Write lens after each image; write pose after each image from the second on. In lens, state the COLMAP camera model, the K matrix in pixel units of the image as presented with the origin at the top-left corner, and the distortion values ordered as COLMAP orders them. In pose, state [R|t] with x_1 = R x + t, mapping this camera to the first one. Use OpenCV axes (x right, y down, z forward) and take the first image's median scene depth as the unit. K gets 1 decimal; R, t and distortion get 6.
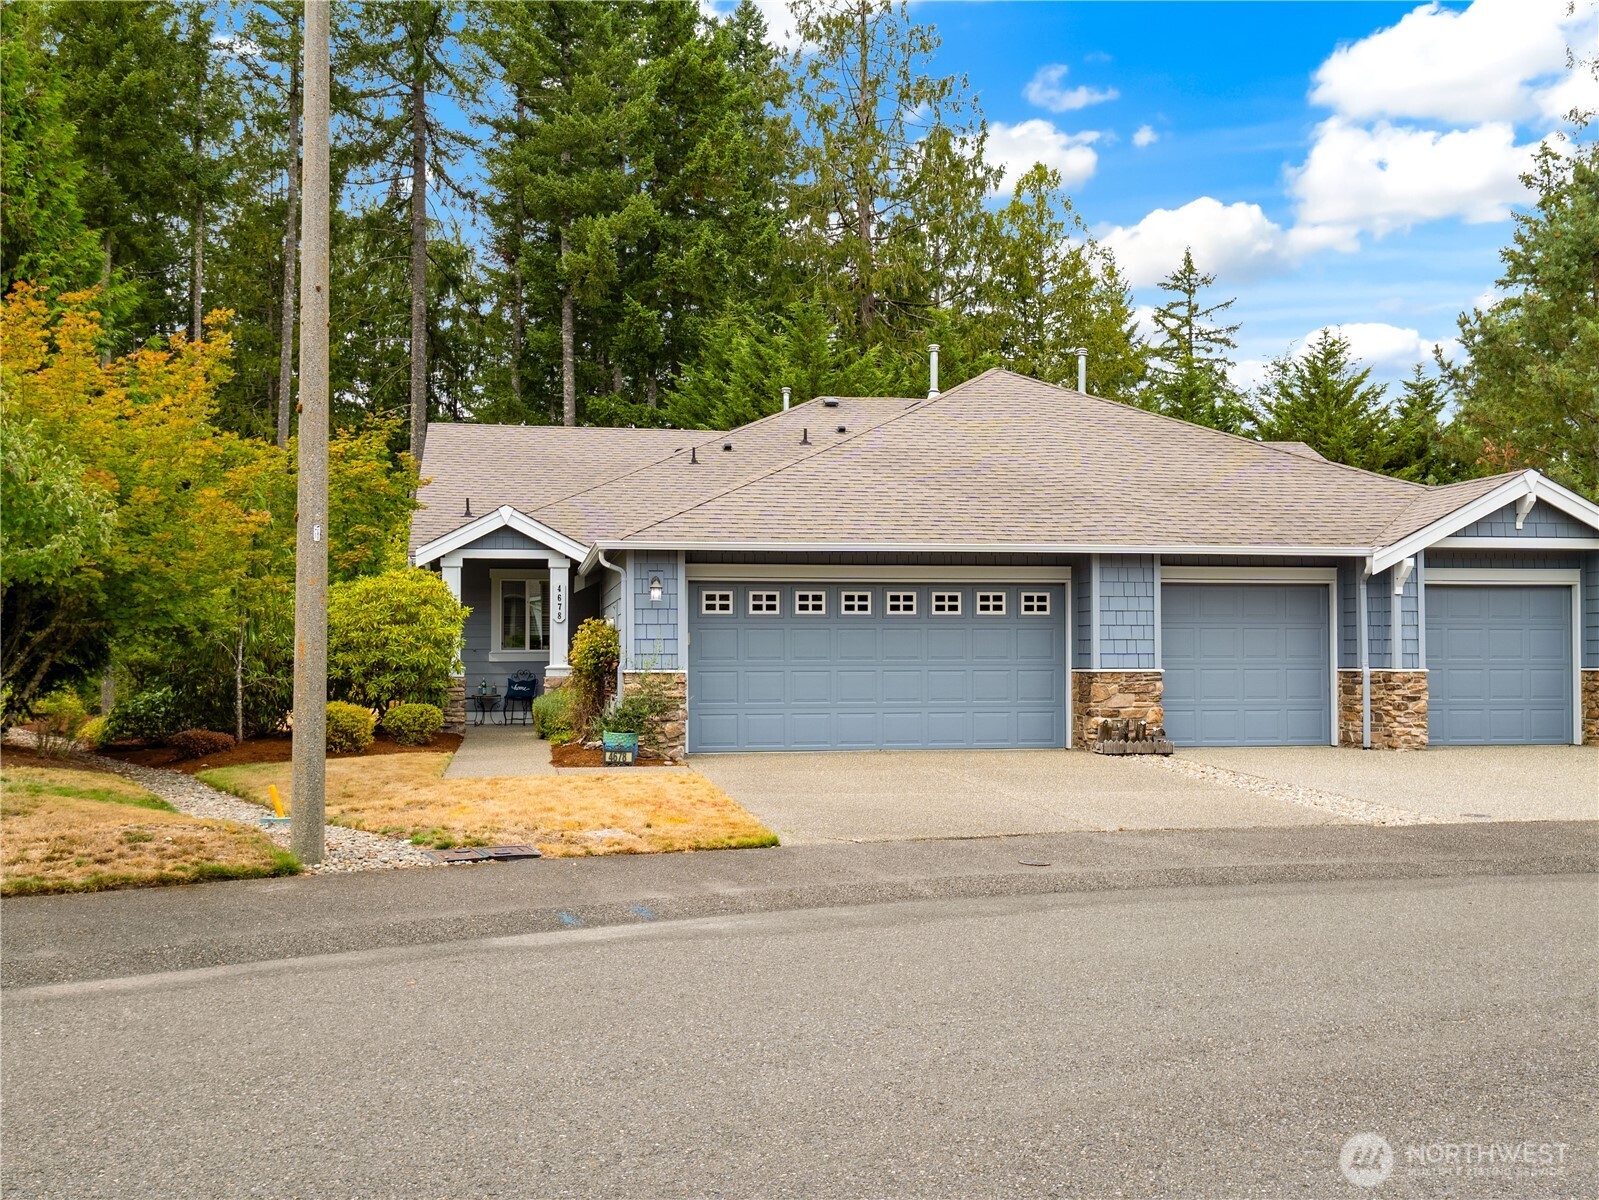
lens RADIAL K [[1653.9, 0, 799.5], [0, 1653.9, 600.0], [0, 0, 1]] dist [0.092893, -0.190994]
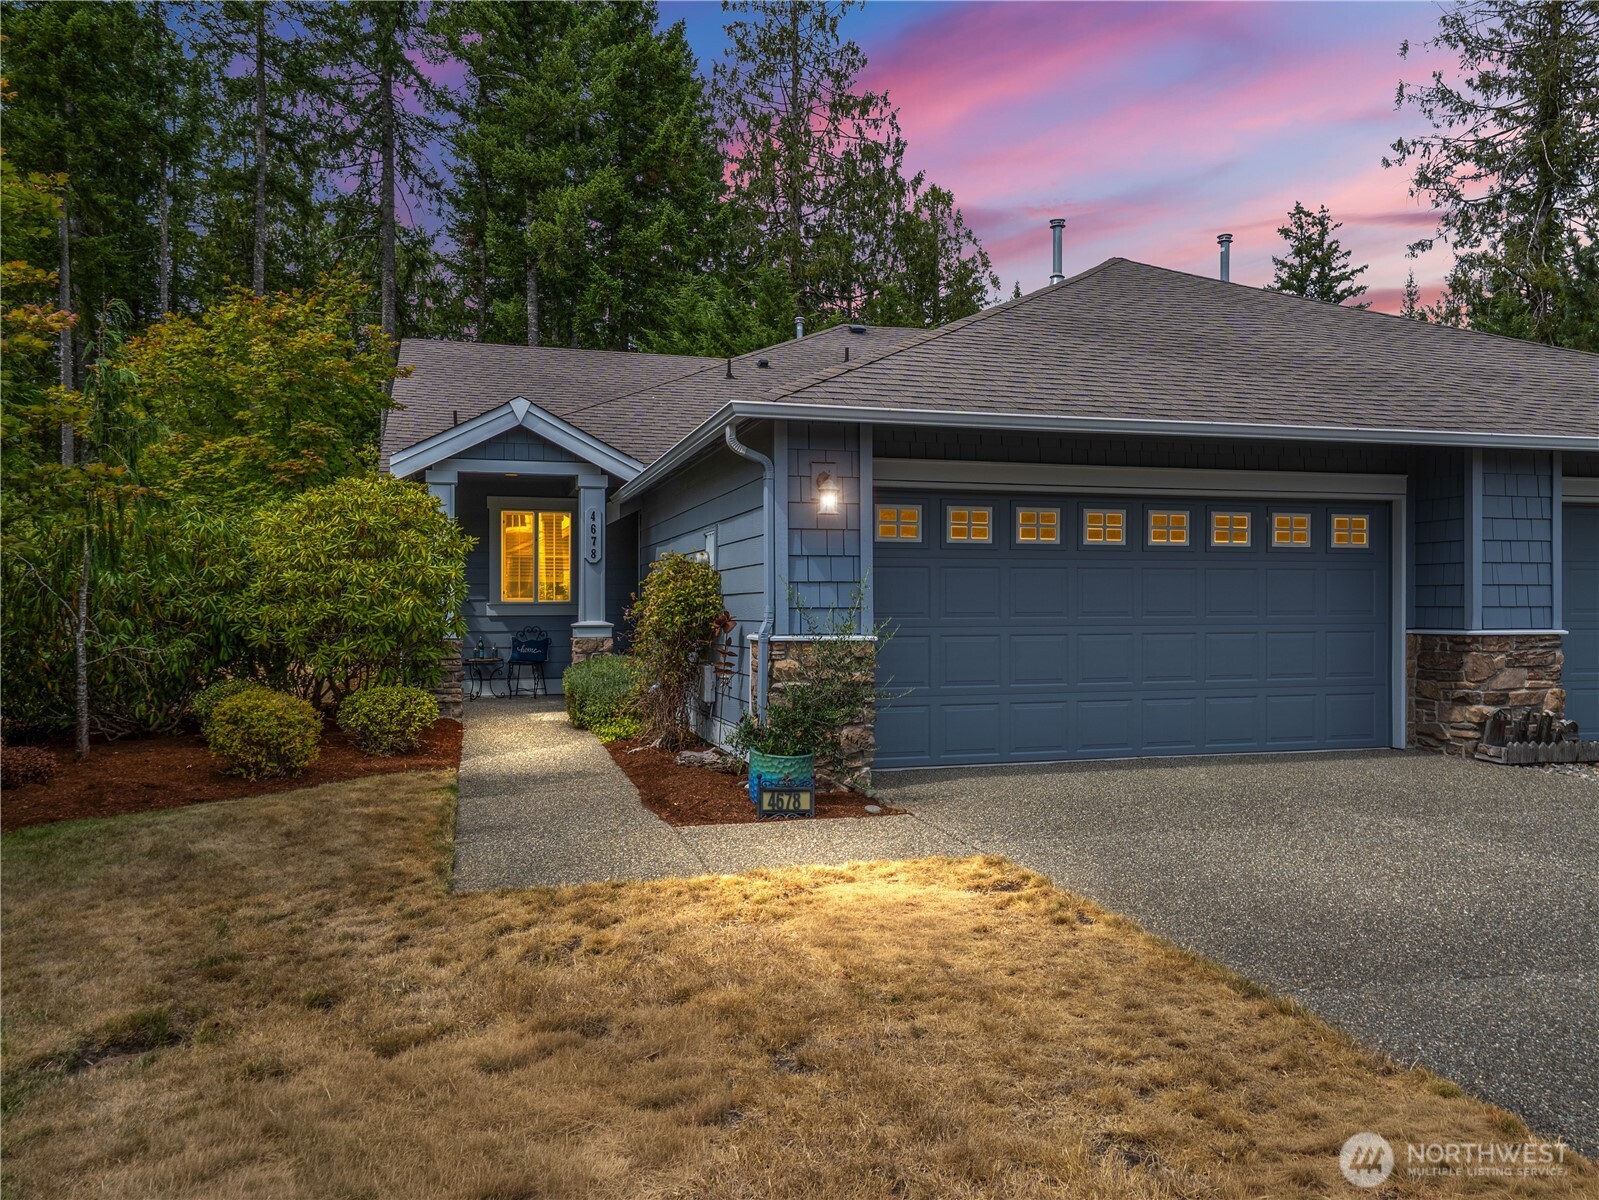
lens RADIAL K [[1180.0, 0, 799.5], [0, 1180.0, 600.0], [0, 0, 1]] dist [0.001258, 0.076225]
pose [[0.994036, 0.000607, 0.109048, -0.127315], [-0.003761, 0.999580, 0.028718, 0.016675], [-0.108985, -0.028957, 0.993622, 0.543084]]
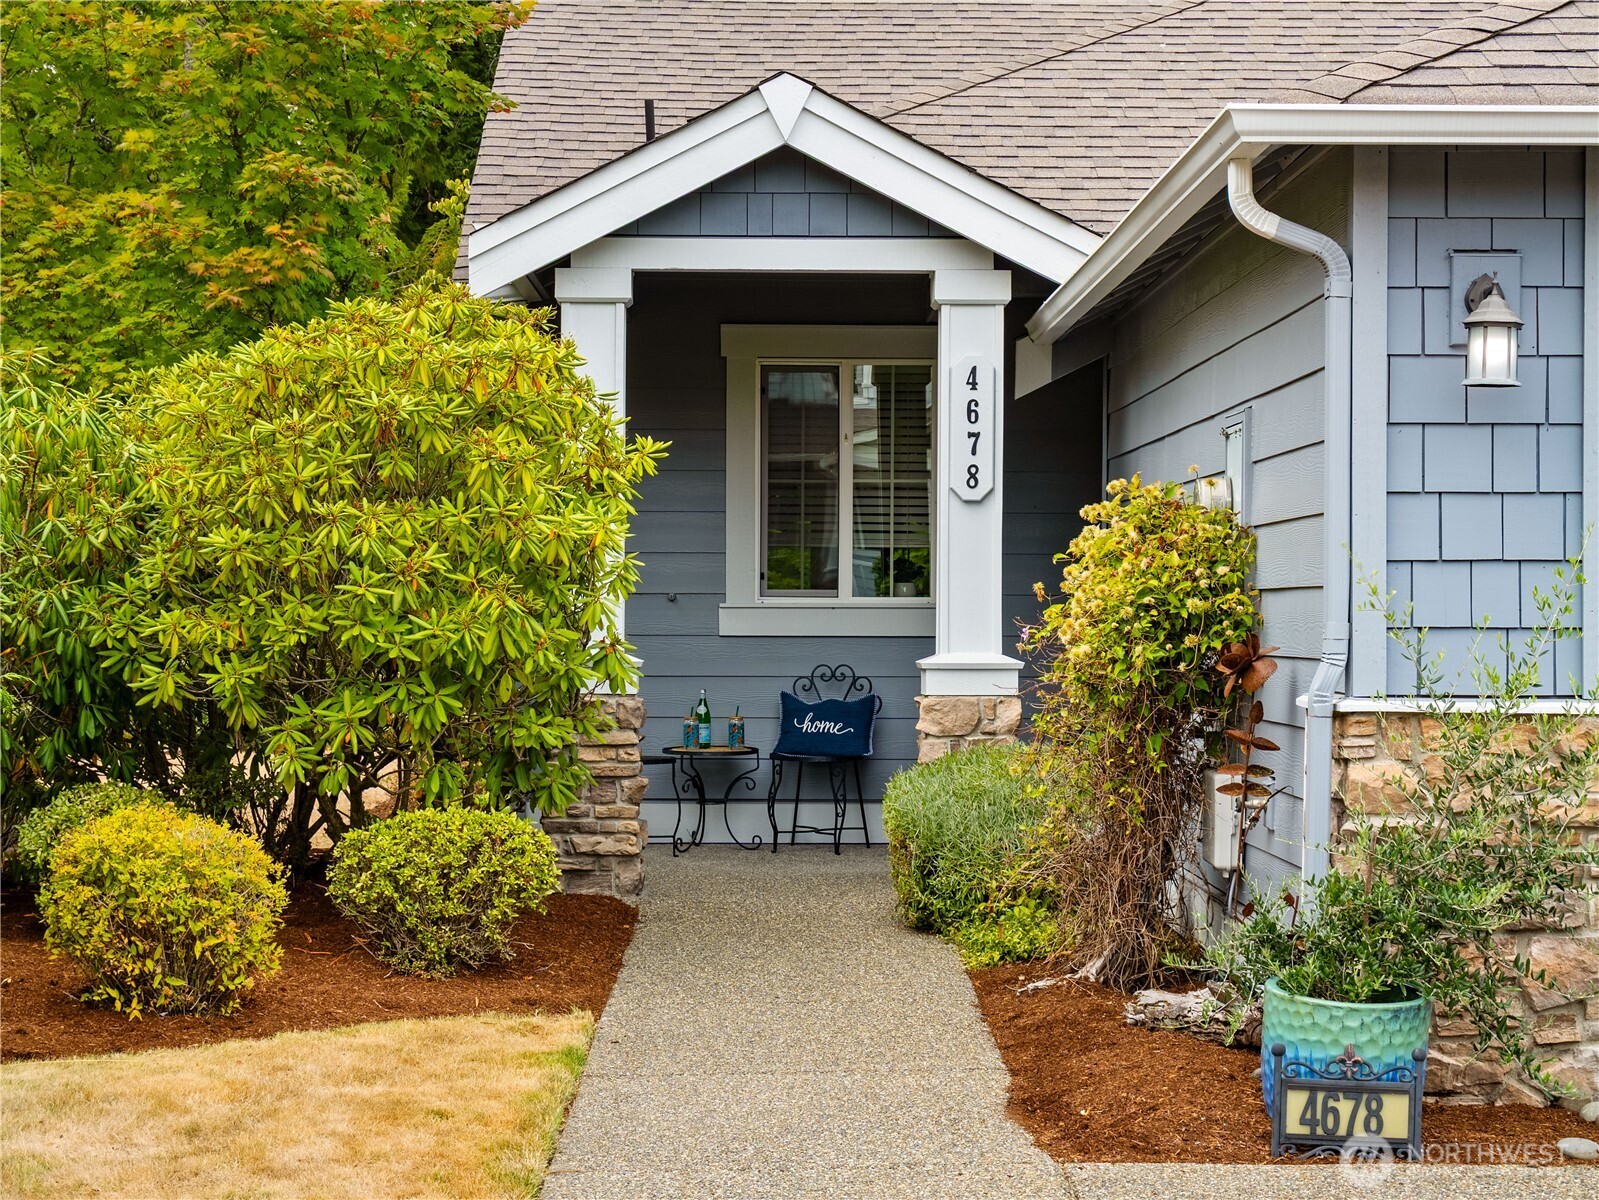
lens RADIAL K [[3451.1, 0, 792.5], [0, 3451.1, 678.7], [0, 0, 1]] dist [0.012150, 0.411080]
pose [[0.987849, 0.009517, -0.155128, -0.096699], [-0.000804, 0.998423, 0.056134, 0.012370], [0.155417, -0.055327, 0.986298, 0.483457]]
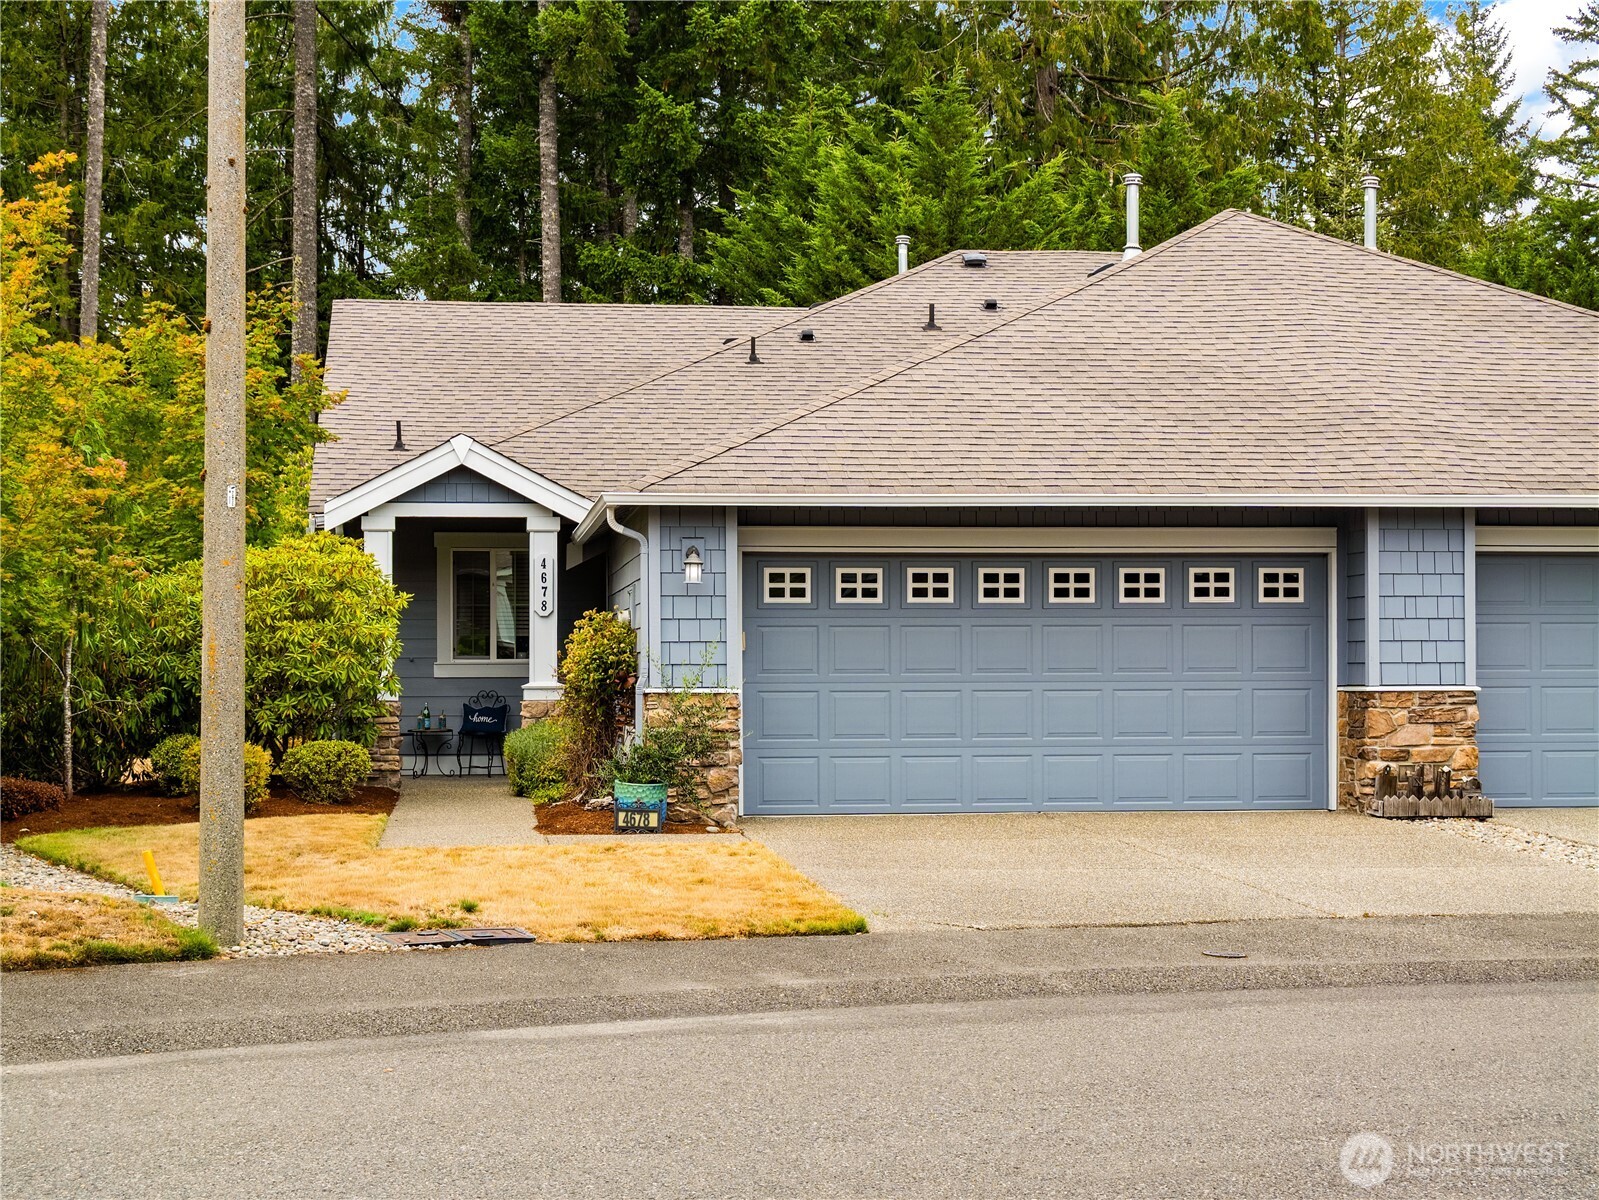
lens RADIAL K [[2879.3, 0, 802.9], [0, 2879.3, 625.9], [0, 0, 1]] dist [0.047155, 0.056183]
pose [[0.998786, -0.002204, -0.049210, 0.011740], [0.003069, 0.999842, 0.017515, -0.002260], [0.049164, -0.017645, 0.998635, -0.126345]]
